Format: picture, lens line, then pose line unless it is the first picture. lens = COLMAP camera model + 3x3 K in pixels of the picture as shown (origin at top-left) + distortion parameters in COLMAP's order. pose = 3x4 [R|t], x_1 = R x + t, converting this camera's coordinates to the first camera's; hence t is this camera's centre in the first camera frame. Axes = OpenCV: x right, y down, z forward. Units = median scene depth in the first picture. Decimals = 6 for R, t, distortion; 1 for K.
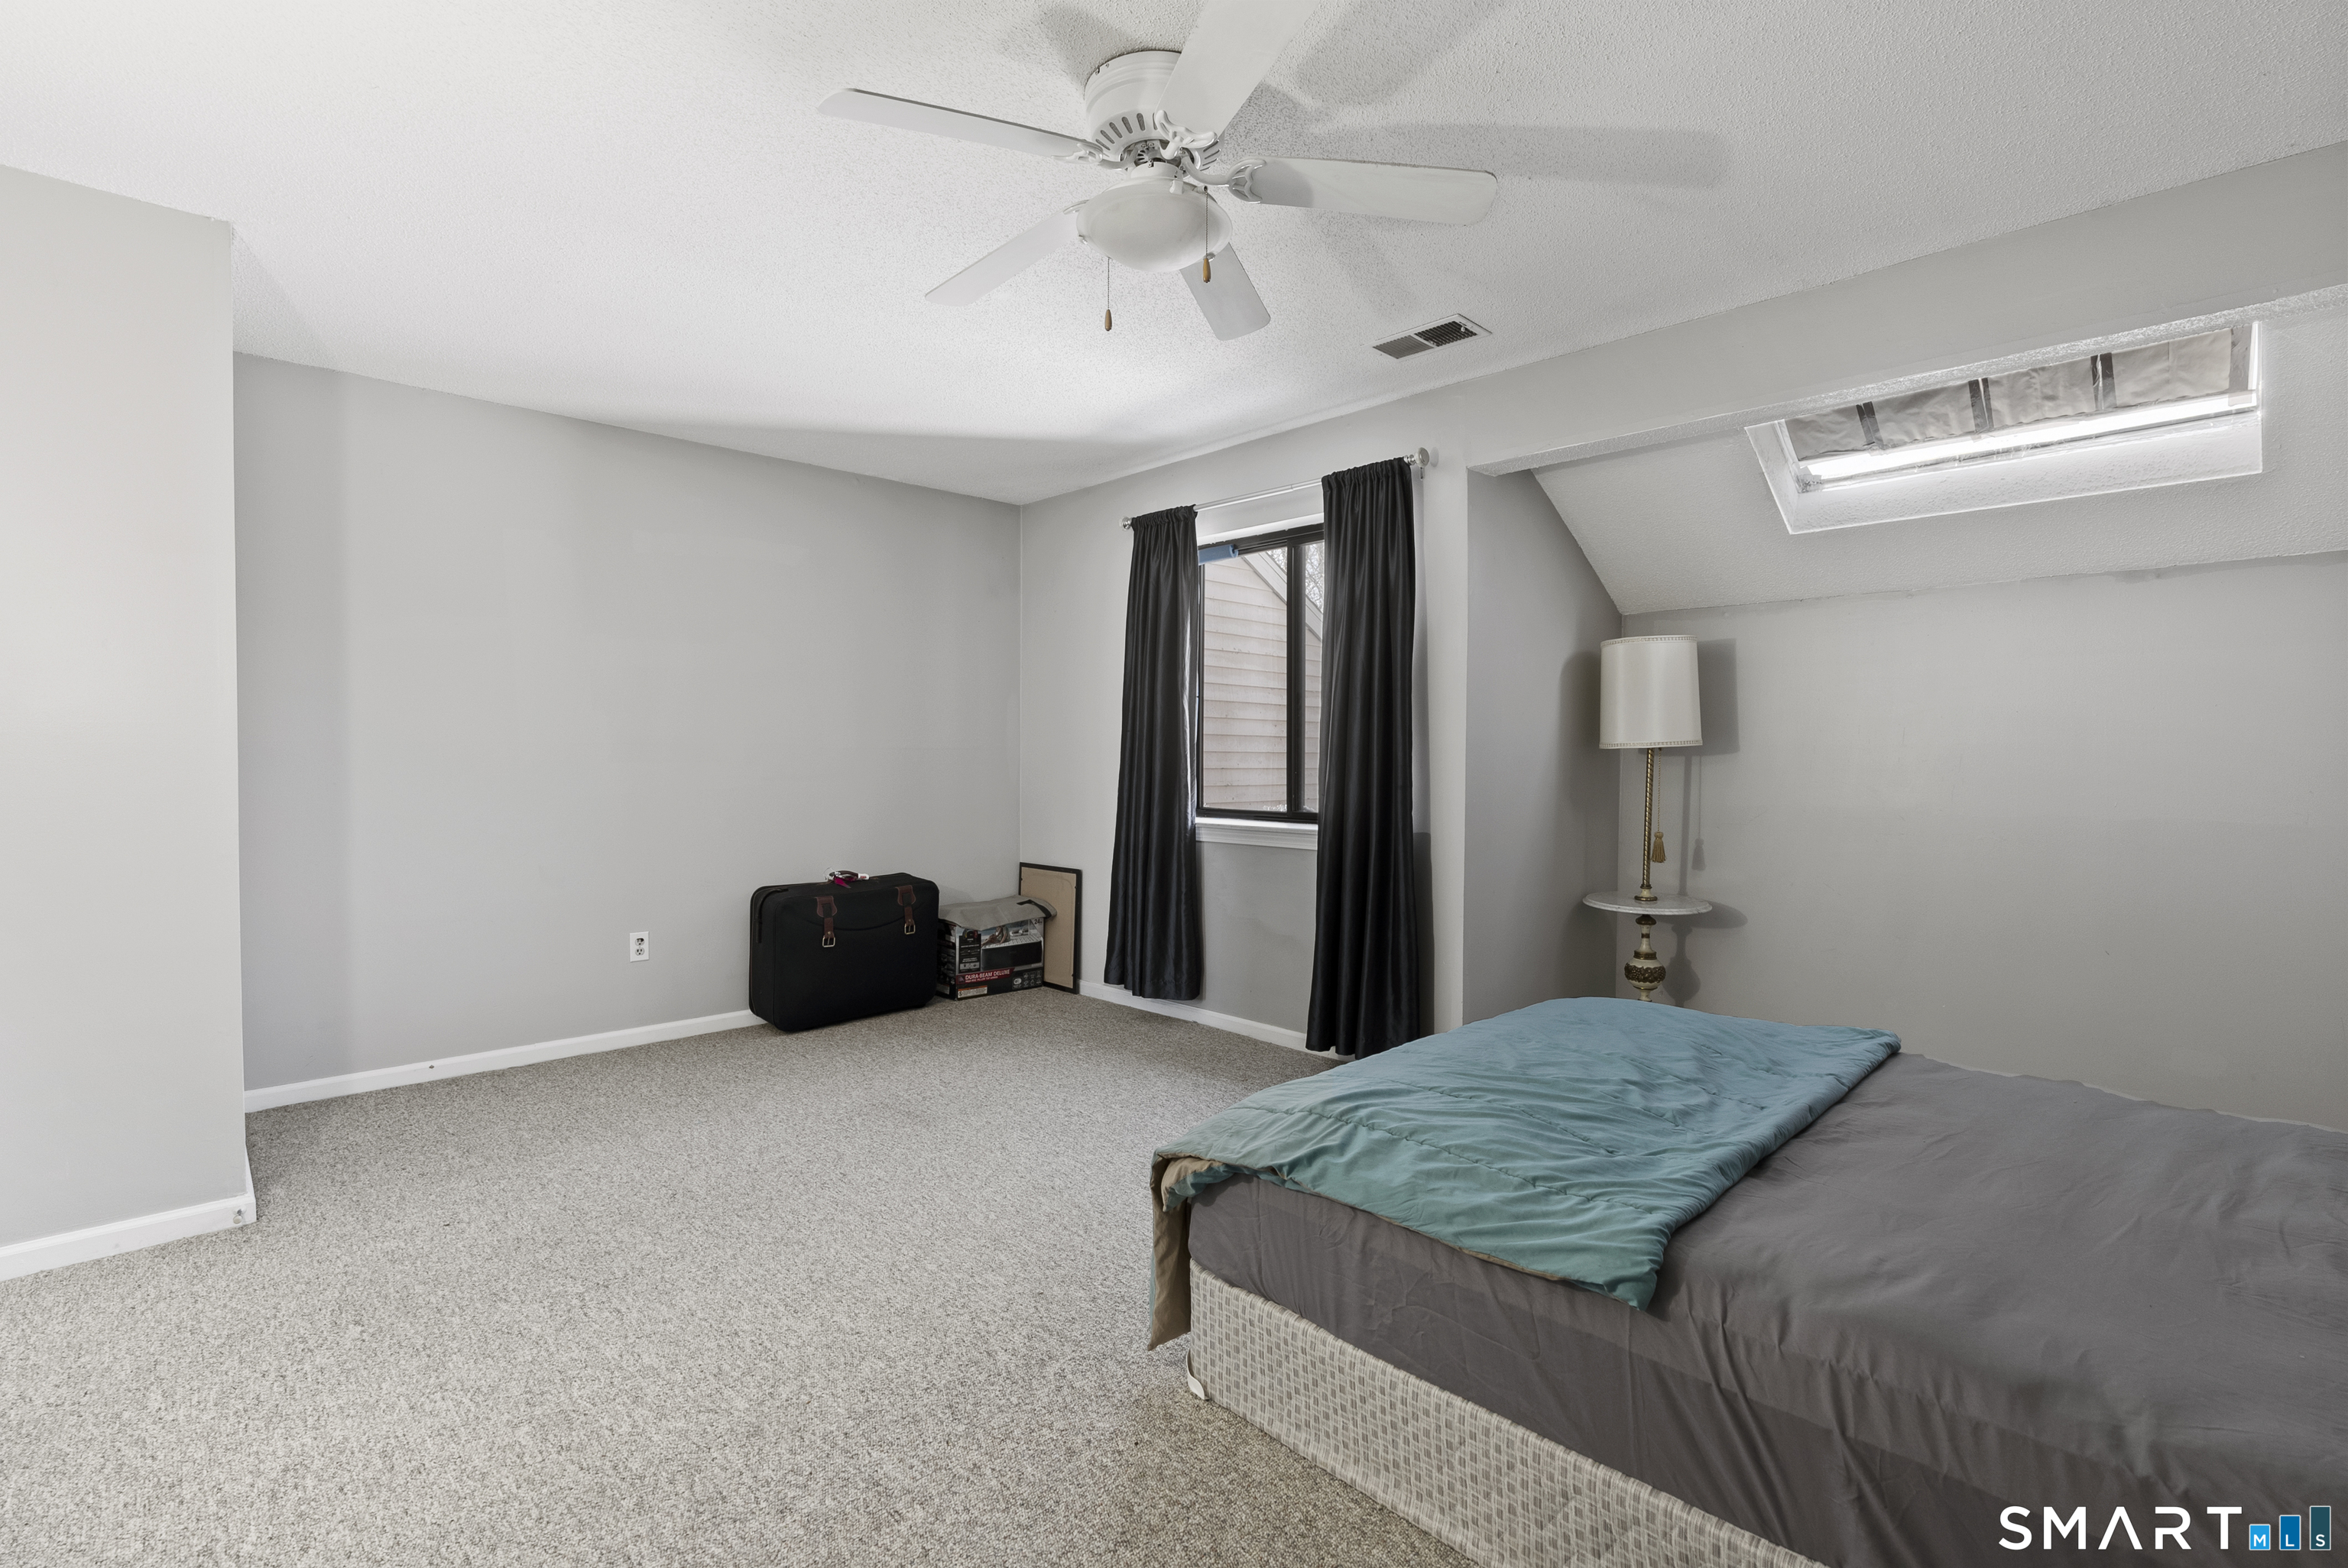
lens RADIAL K [[1083.8, 0, 1167.5], [0, 1083.8, 749.2], [0, 0, 1]] dist [-0.009869, 0.000740]
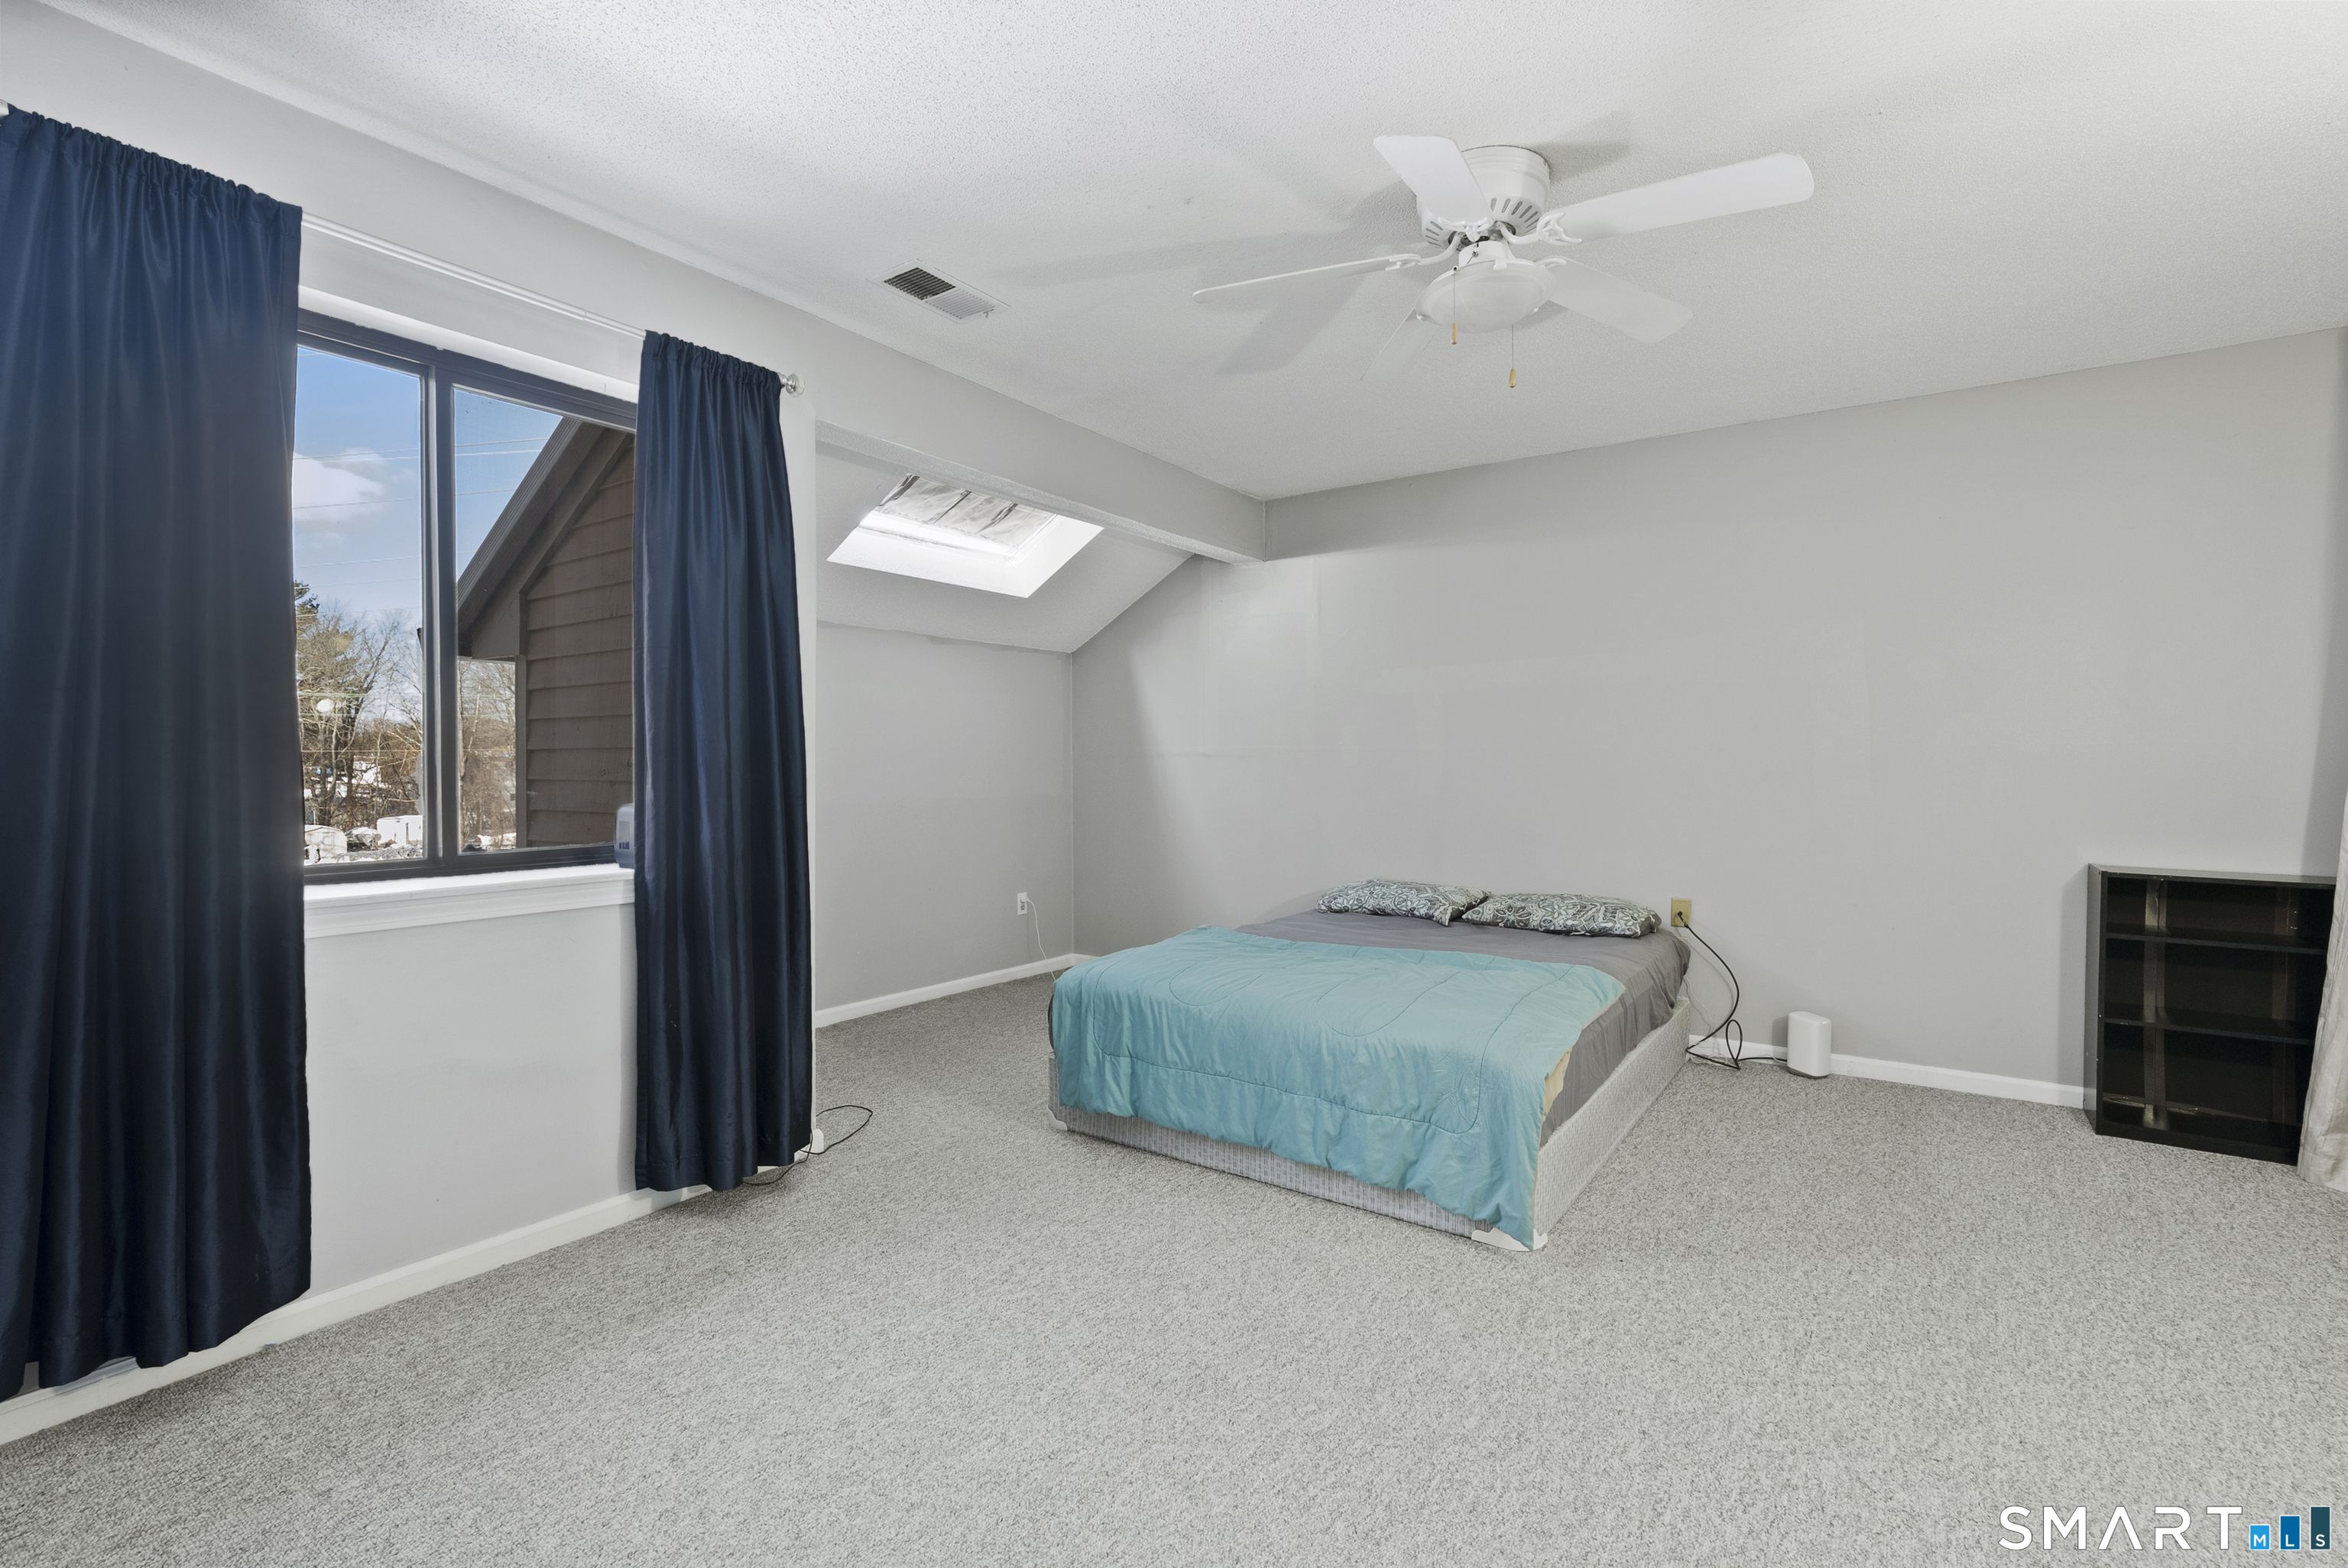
lens RADIAL K [[1064.3, 0, 1156.9], [0, 1064.3, 780.0], [0, 0, 1]] dist [-0.002120, 0.000767]
pose [[-0.200498, -0.025726, 0.979356, -0.541440], [-0.009869, 0.999657, 0.024239, -0.001566], [-0.979644, -0.004805, -0.200683, 0.816804]]
